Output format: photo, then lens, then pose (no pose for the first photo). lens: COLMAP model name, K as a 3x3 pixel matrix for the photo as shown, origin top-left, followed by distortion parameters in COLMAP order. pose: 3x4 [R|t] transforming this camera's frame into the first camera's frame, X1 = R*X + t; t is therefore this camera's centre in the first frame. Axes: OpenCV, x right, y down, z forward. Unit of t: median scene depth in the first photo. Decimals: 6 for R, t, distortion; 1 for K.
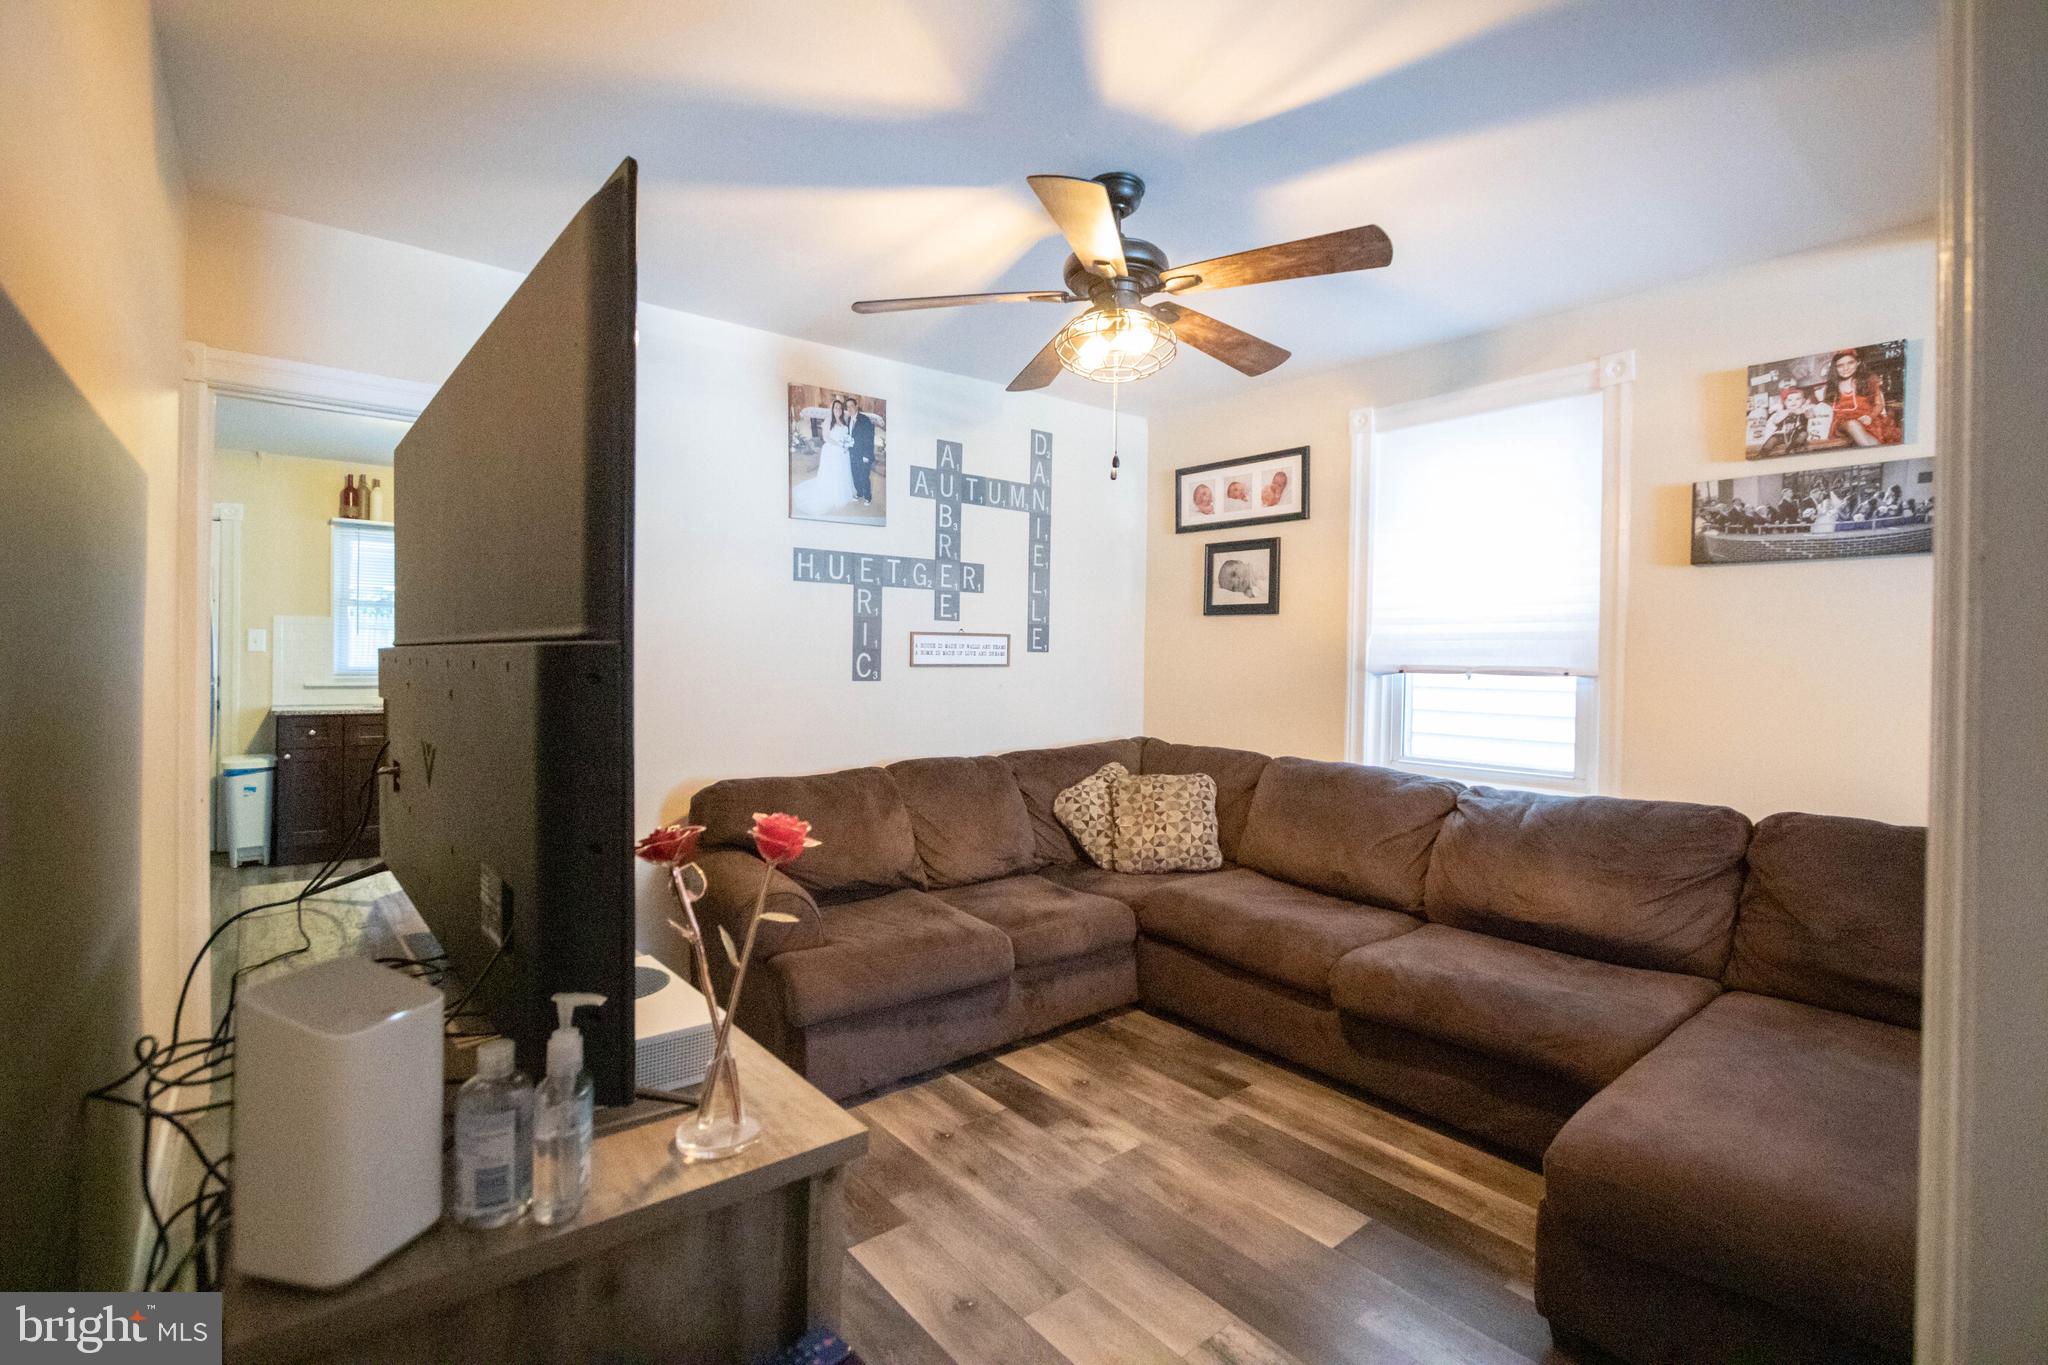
lens RADIAL K [[936.0, 0, 1027.5], [0, 936.0, 663.0], [0, 0, 1]] dist [-0.015350, -0.000095]
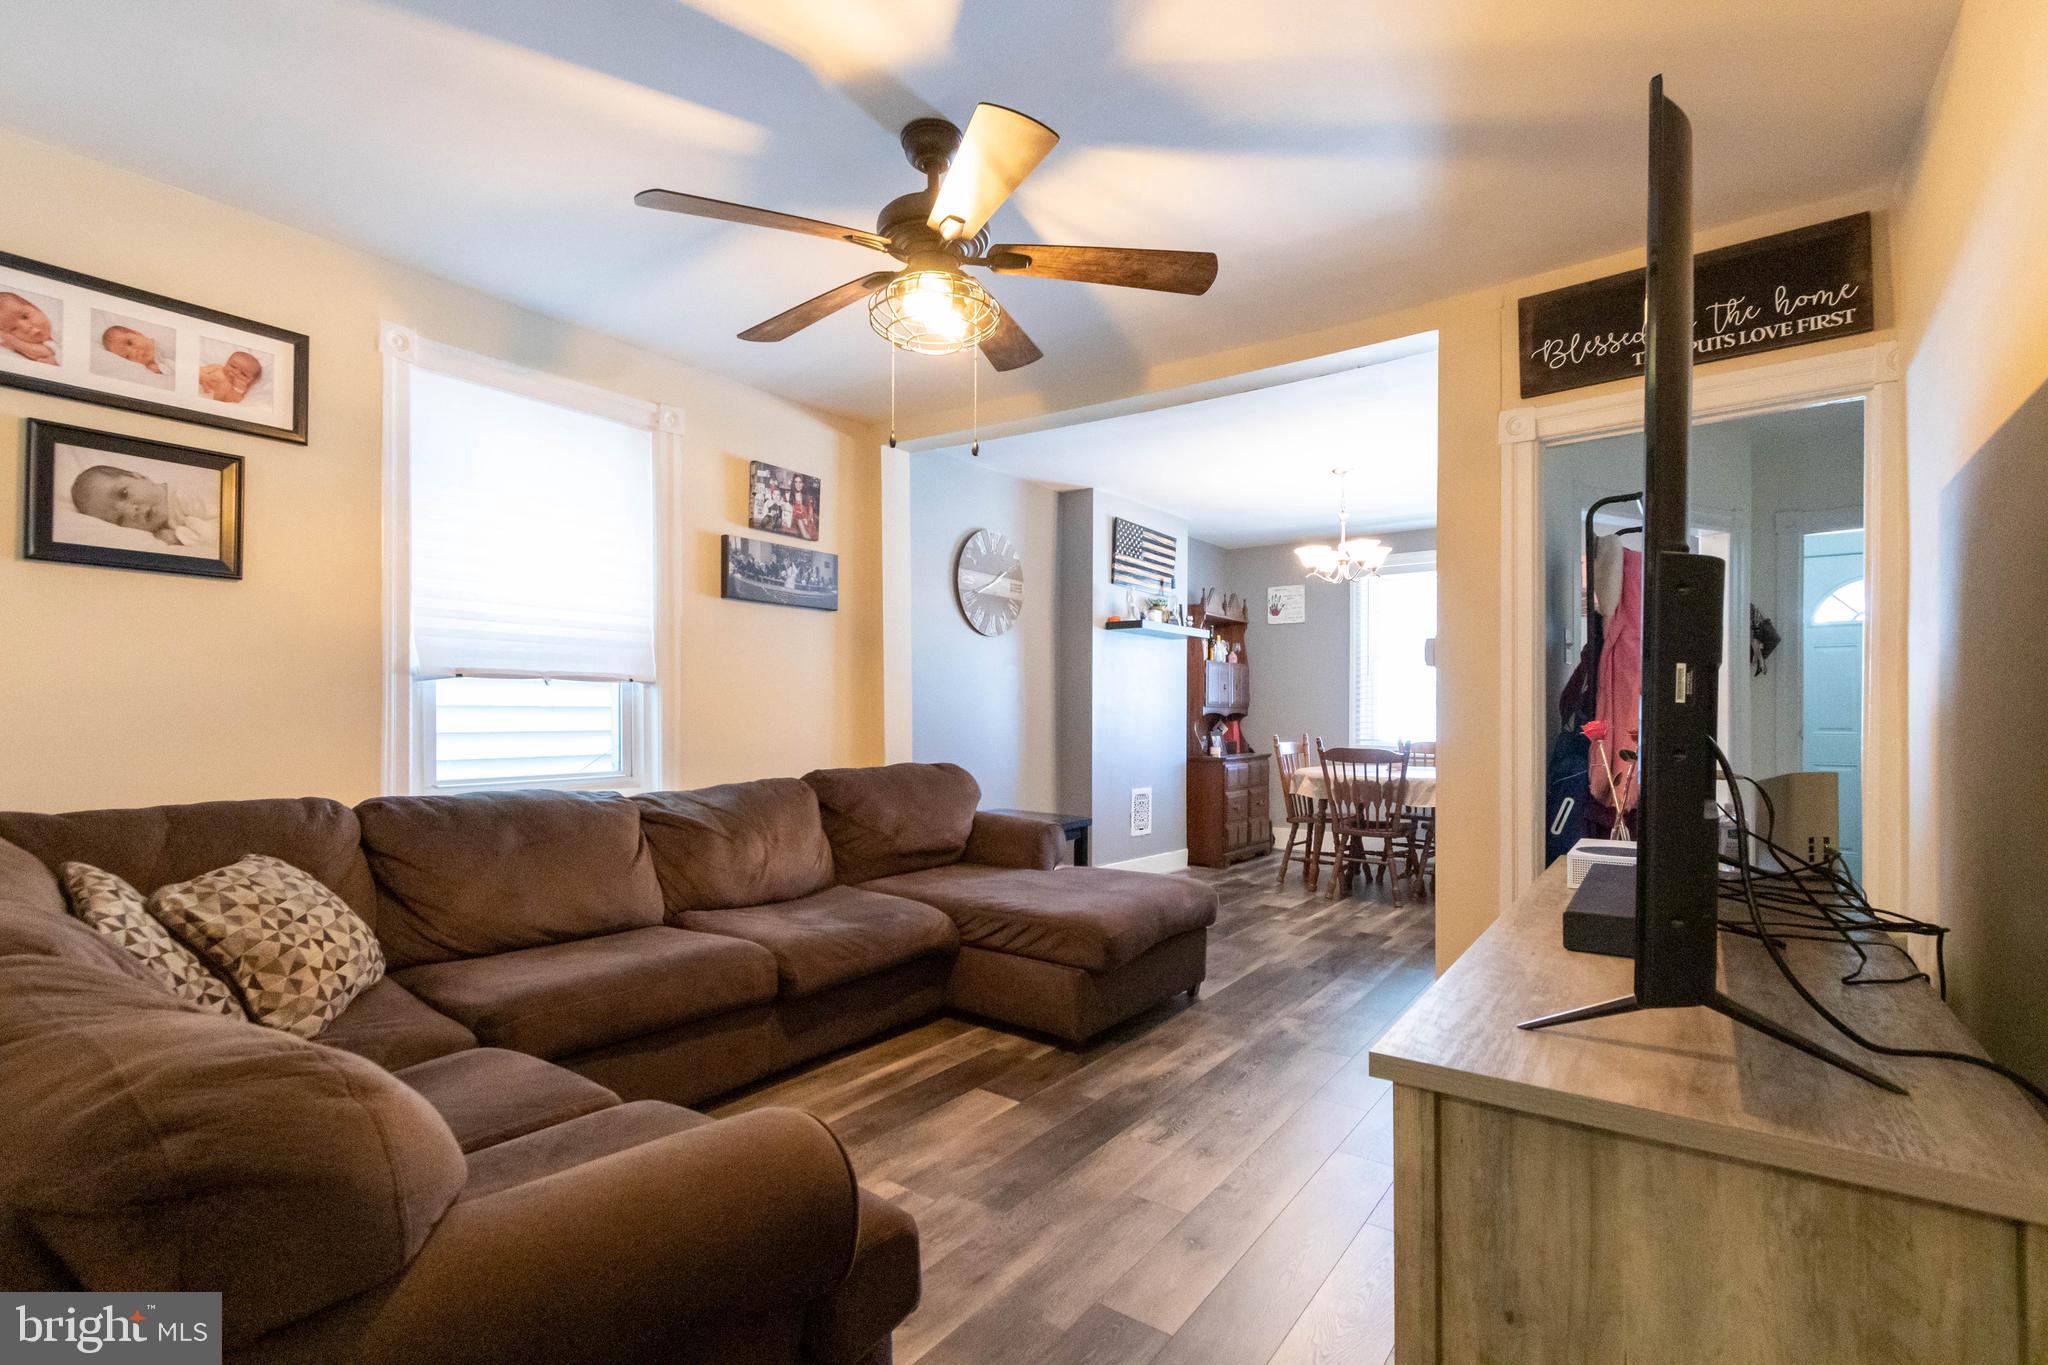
lens RADIAL K [[944.5, 0, 1030.2], [0, 944.5, 711.6], [0, 0, 1]] dist [0.001842, 0.000267]
pose [[-0.261971, -0.017085, 0.964925, -0.528862], [-0.005140, 0.999854, 0.016308, 0.024287], [-0.965062, -0.000687, -0.262020, 0.725292]]
